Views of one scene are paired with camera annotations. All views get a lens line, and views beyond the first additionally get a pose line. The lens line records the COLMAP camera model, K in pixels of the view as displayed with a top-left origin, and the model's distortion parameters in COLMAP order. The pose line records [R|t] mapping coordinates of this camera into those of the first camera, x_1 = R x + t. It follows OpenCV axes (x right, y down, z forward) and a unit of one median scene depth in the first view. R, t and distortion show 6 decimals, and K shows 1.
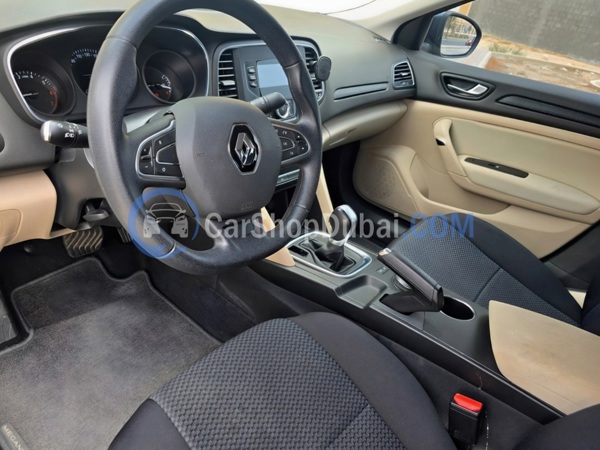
lens RADIAL K [[456.5, 0, 280.3], [0, 456.5, 224.3], [0, 0, 1]] dist [0.055319, -0.049759]
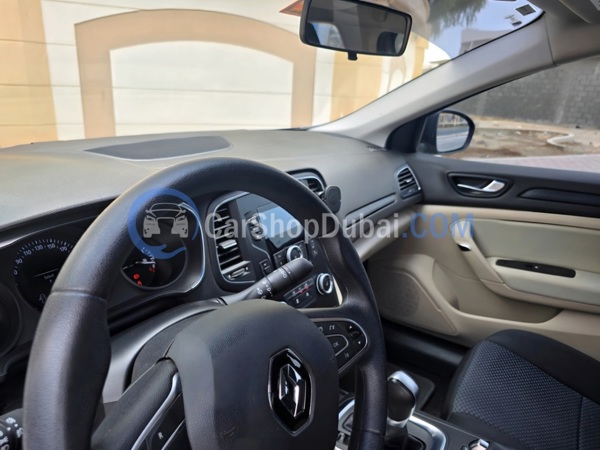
lens RADIAL K [[456.5, 0, 280.3], [0, 456.5, 224.3], [0, 0, 1]] dist [0.055319, -0.049759]
pose [[0.987274, -0.148210, 0.057660, -0.041656], [0.156458, 0.970166, -0.185198, -0.116476], [-0.028492, 0.191862, 0.981008, 0.145390]]
